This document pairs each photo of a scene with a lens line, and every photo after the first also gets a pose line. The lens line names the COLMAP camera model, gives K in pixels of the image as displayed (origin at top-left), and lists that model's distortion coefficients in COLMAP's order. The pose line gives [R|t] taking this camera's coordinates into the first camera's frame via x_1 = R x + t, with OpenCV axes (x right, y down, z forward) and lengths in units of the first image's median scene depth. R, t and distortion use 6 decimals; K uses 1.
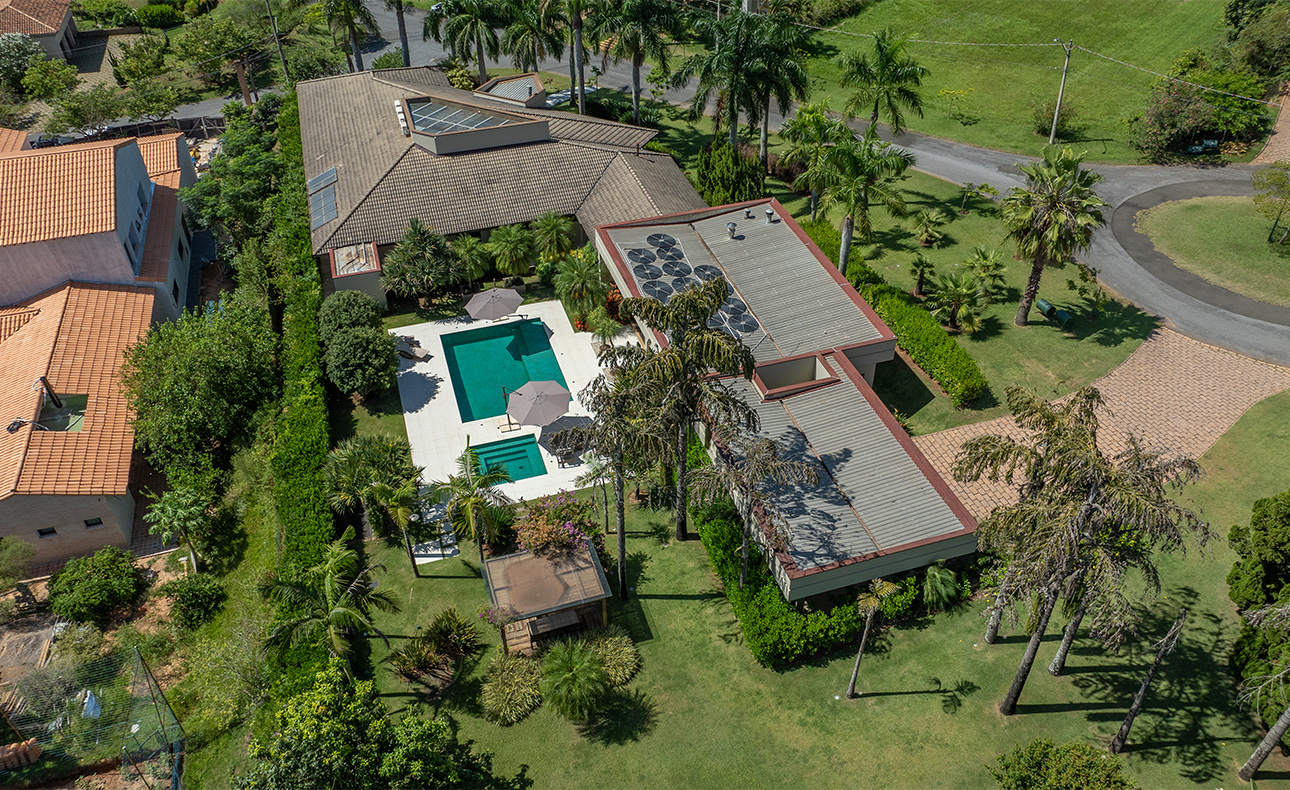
lens RADIAL K [[984.5, 0, 645.0], [0, 984.5, 395.0], [0, 0, 1]] dist [-0.036458, 0.030380]
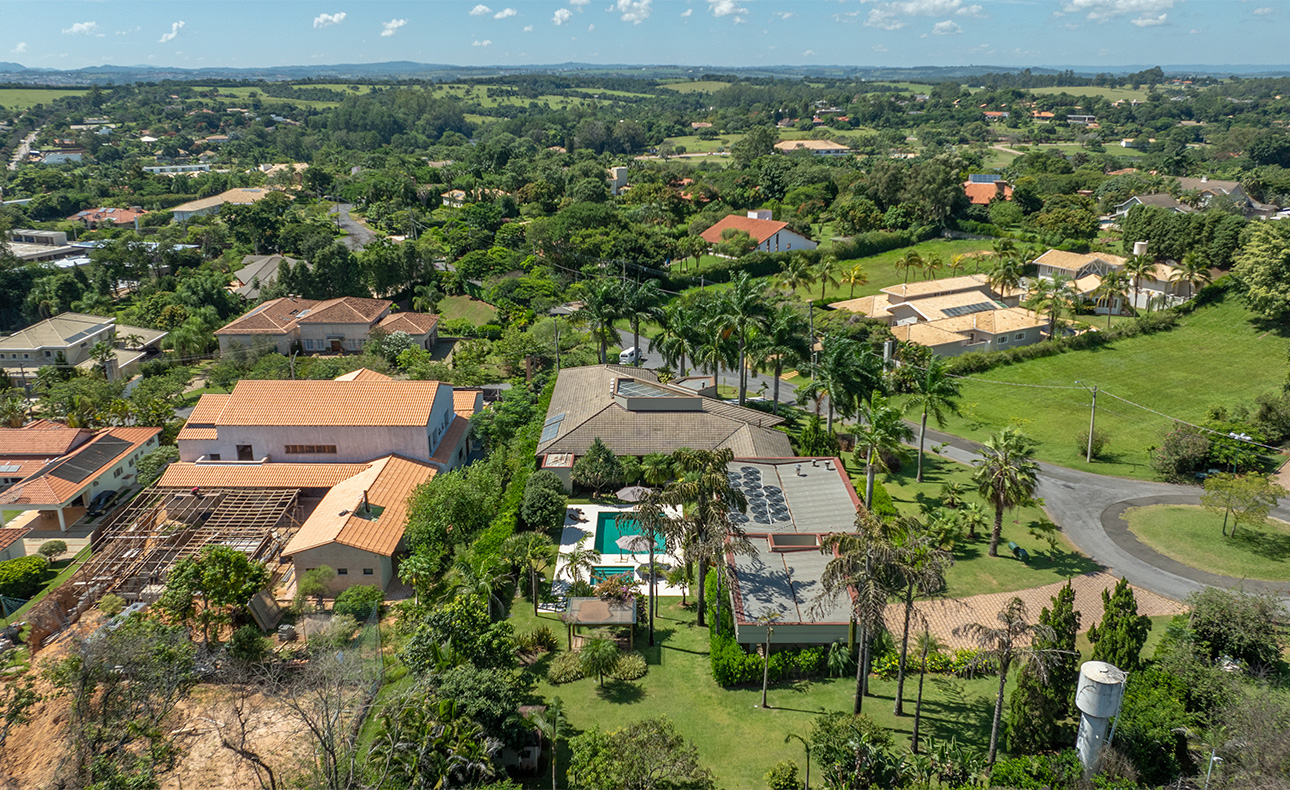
lens RADIAL K [[984.5, 0, 645.0], [0, 984.5, 395.0], [0, 0, 1]] dist [-0.036458, 0.030380]
pose [[0.952904, 0.099072, -0.286633, 0.283161], [-0.196102, 0.922248, -0.333169, 0.268978], [0.231339, 0.373688, 0.898242, -0.429014]]
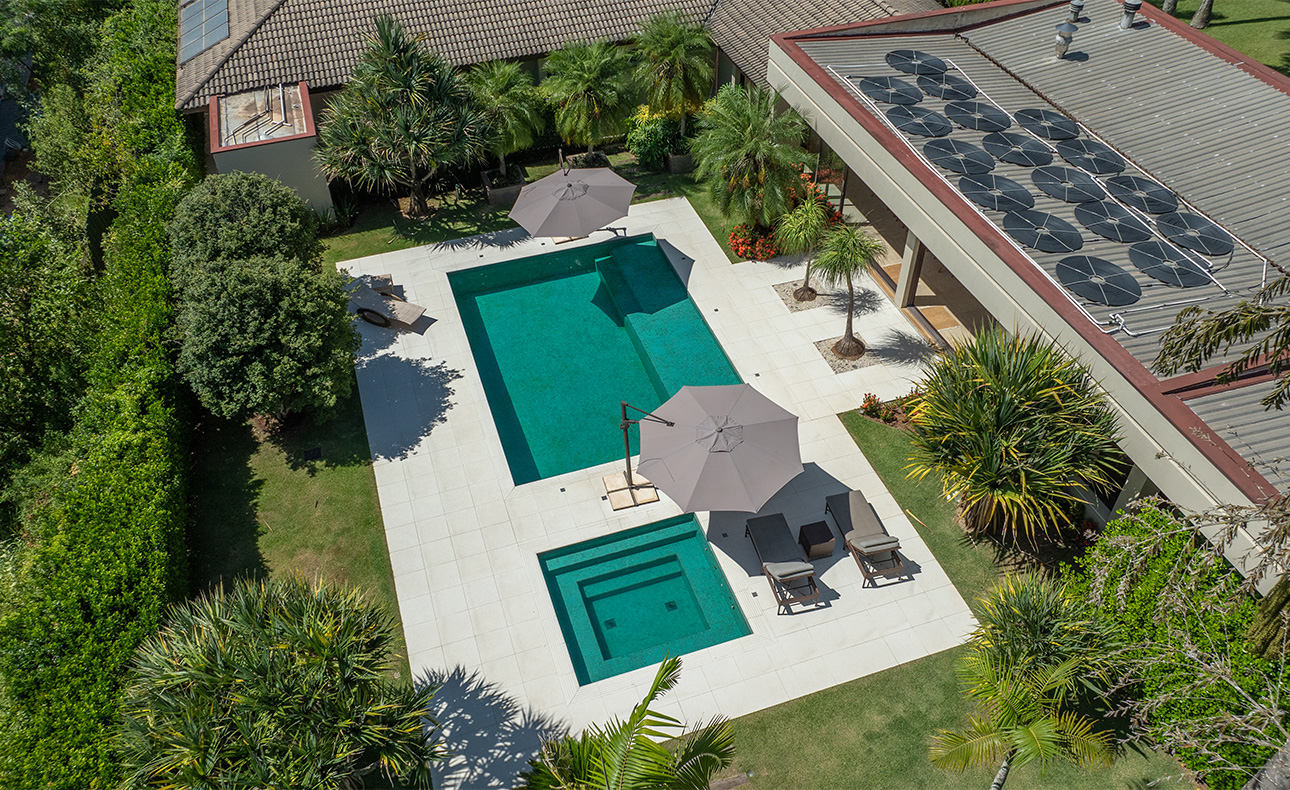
lens RADIAL K [[984.5, 0, 645.0], [0, 984.5, 395.0], [0, 0, 1]] dist [-0.036458, 0.030380]
pose [[0.999731, -0.017377, 0.015373, -0.122738], [0.016282, 0.997507, 0.068667, -0.033536], [-0.016528, -0.068399, 0.997521, 0.528772]]
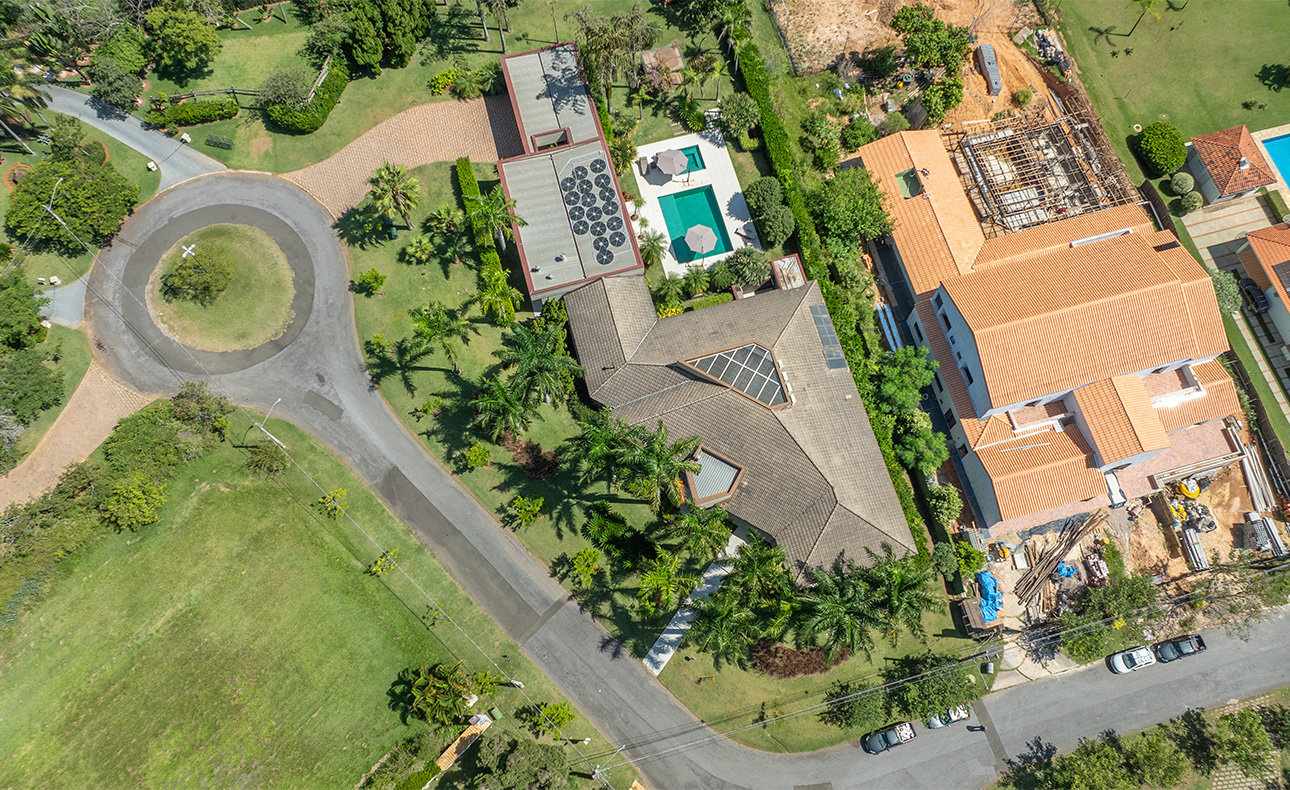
lens RADIAL K [[984.5, 0, 645.0], [0, 984.5, 395.0], [0, 0, 1]] dist [-0.036458, 0.030380]
pose [[-0.999231, -0.028737, 0.026663, -0.104100], [0.034841, -0.339235, 0.940056, -1.826716], [-0.017970, 0.940262, 0.339976, 0.649586]]
